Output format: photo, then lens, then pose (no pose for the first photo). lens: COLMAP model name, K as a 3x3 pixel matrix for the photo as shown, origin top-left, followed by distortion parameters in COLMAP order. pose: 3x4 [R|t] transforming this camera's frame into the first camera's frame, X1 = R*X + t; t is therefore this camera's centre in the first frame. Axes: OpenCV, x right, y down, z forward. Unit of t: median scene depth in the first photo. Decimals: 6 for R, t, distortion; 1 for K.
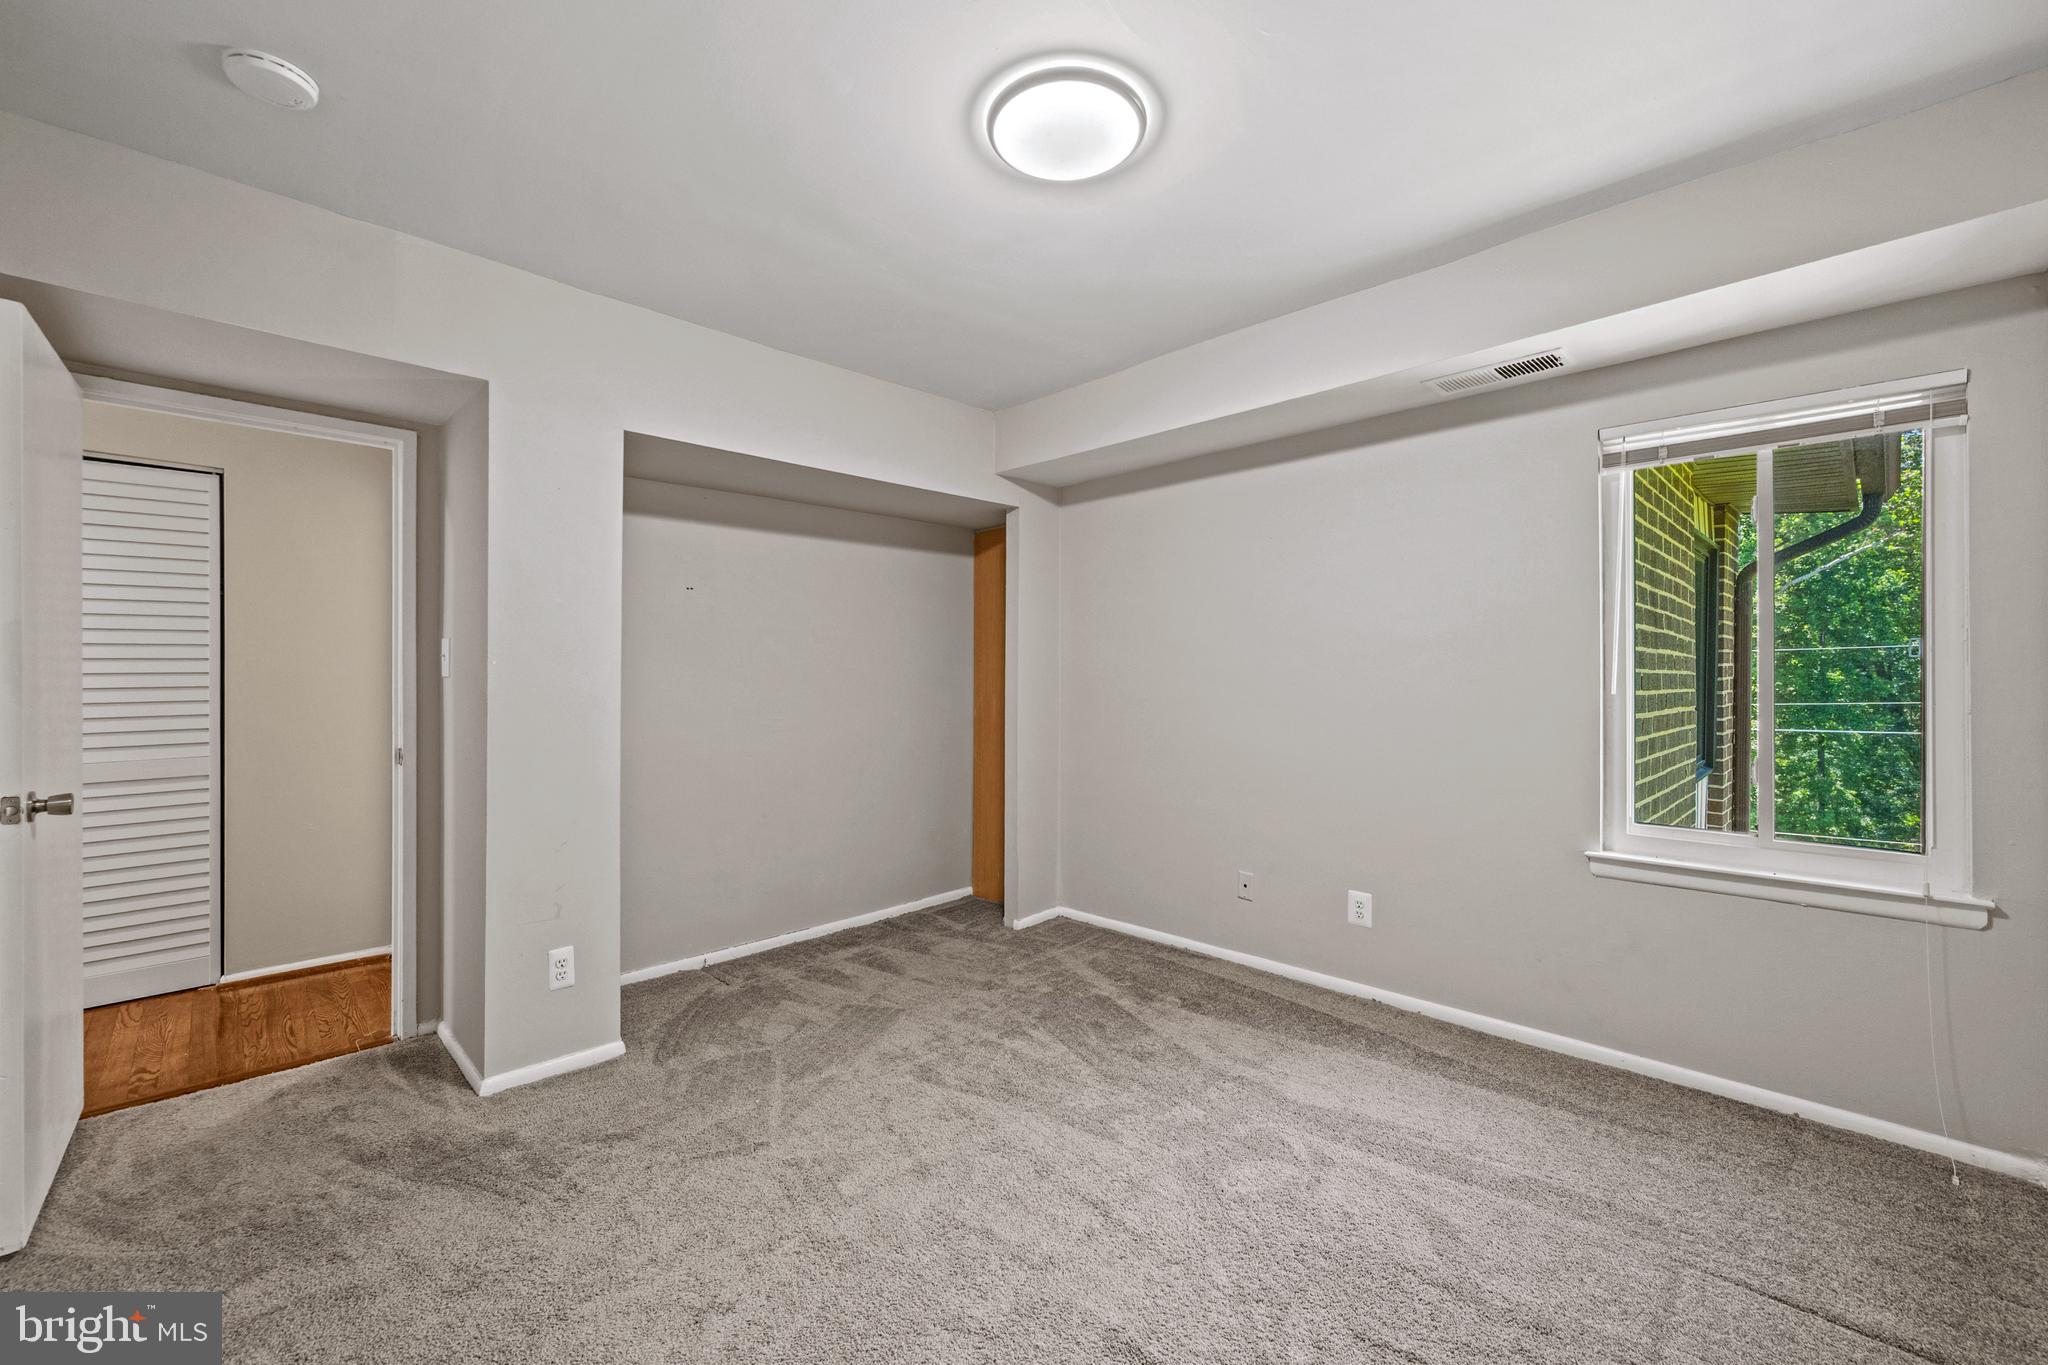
lens RADIAL K [[817.1, 0, 1014.3], [0, 817.1, 680.2], [0, 0, 1]] dist [-0.005155, 0.002063]
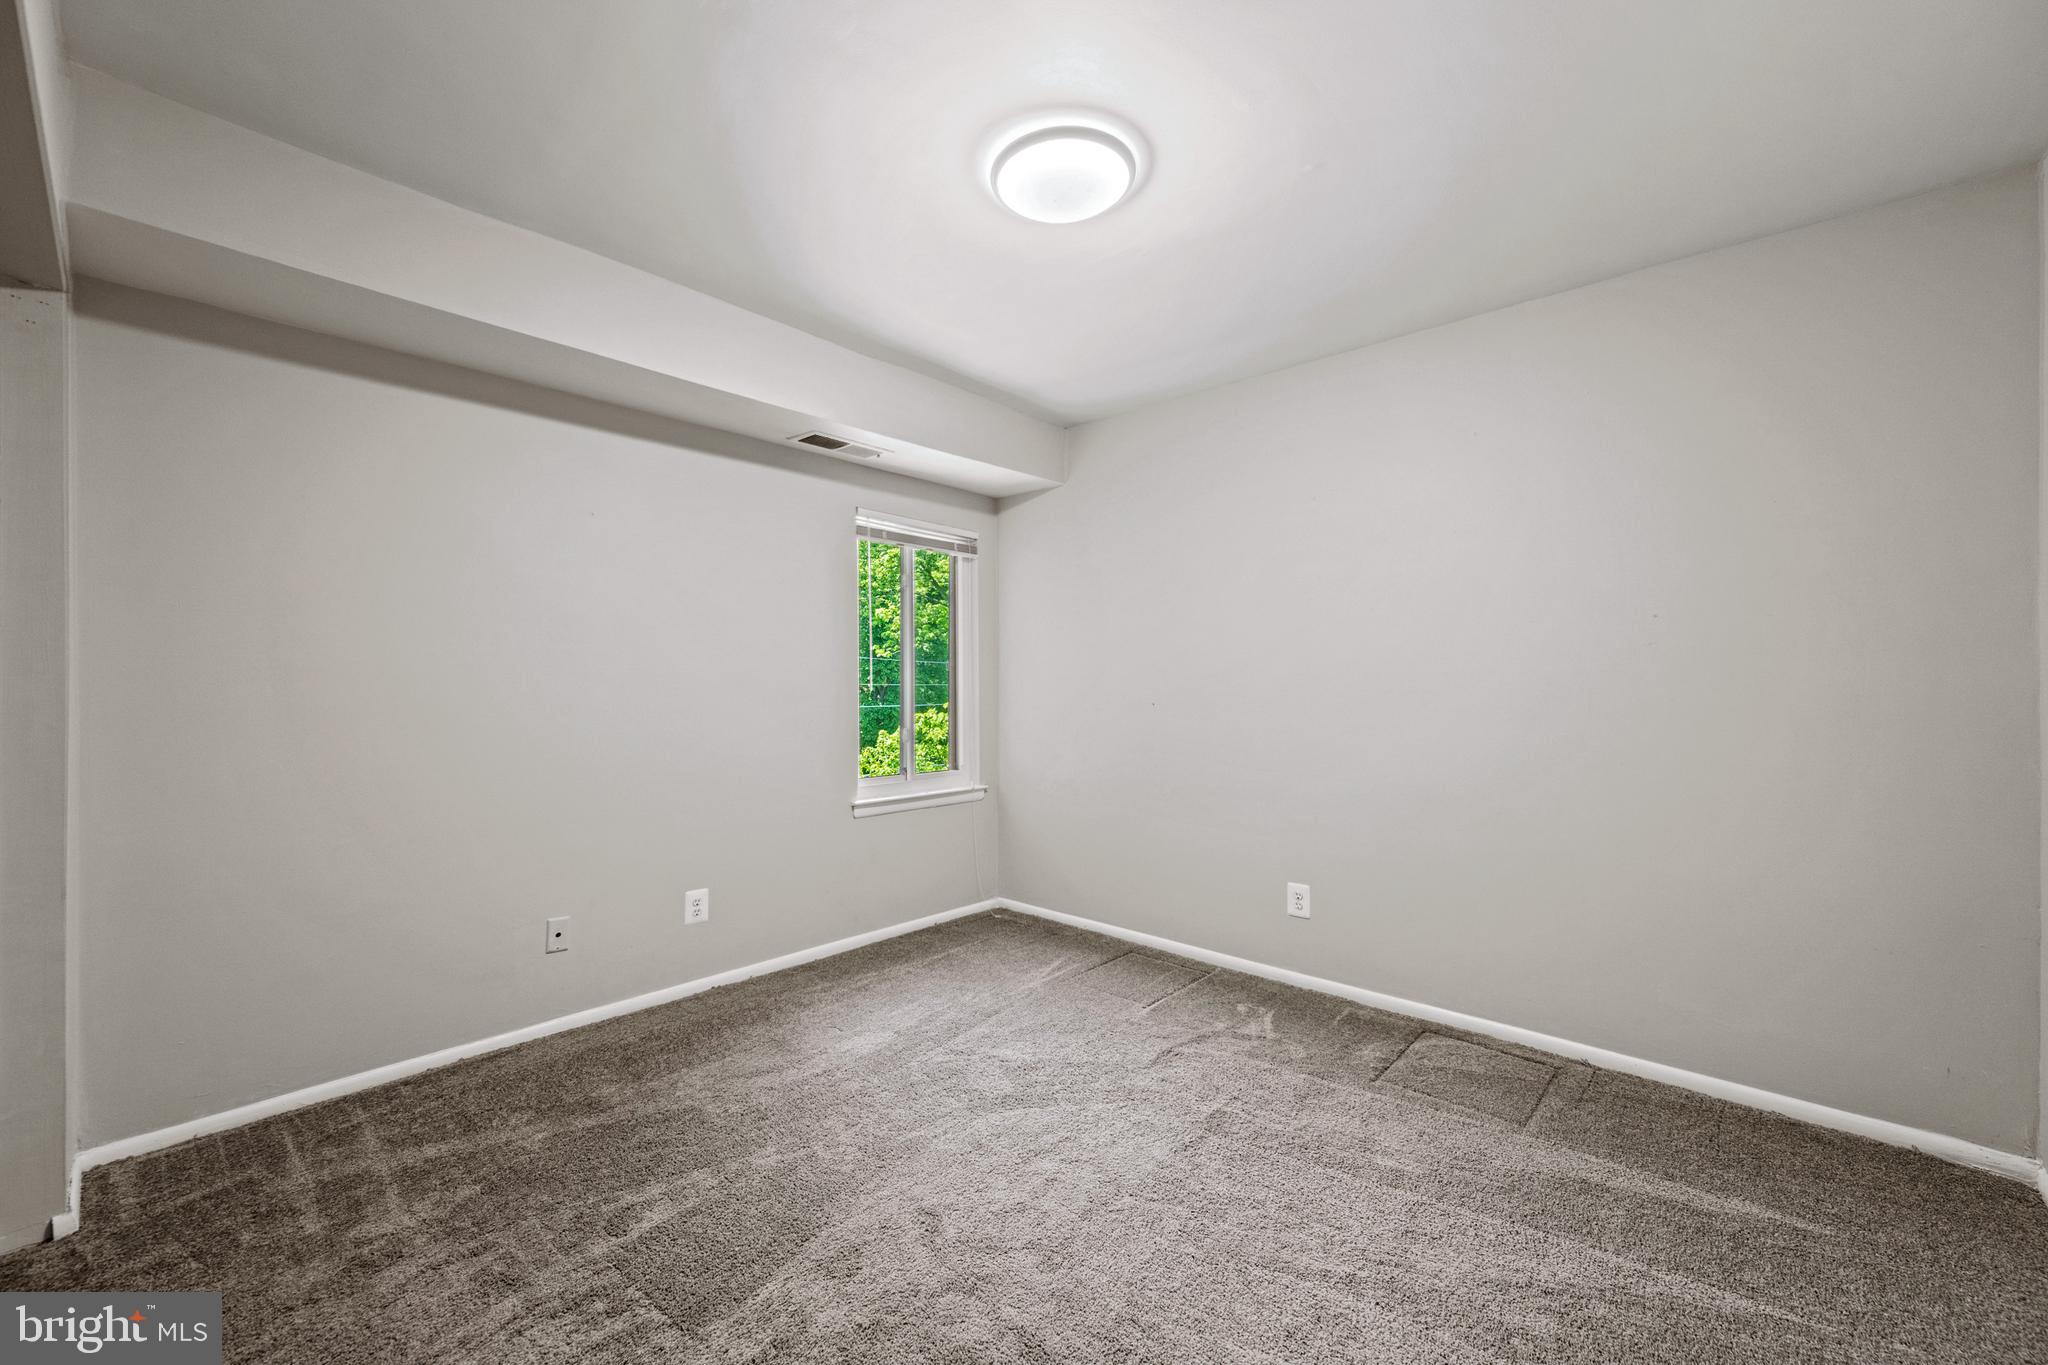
lens RADIAL K [[817.1, 0, 1014.8], [0, 817.1, 684.8], [0, 0, 1]] dist [-0.005155, 0.002063]
pose [[-0.044655, 0.002712, 0.998999, -0.630442], [0.000833, 0.999996, -0.002678, 0.009166], [-0.999002, 0.000712, -0.044657, 0.679669]]
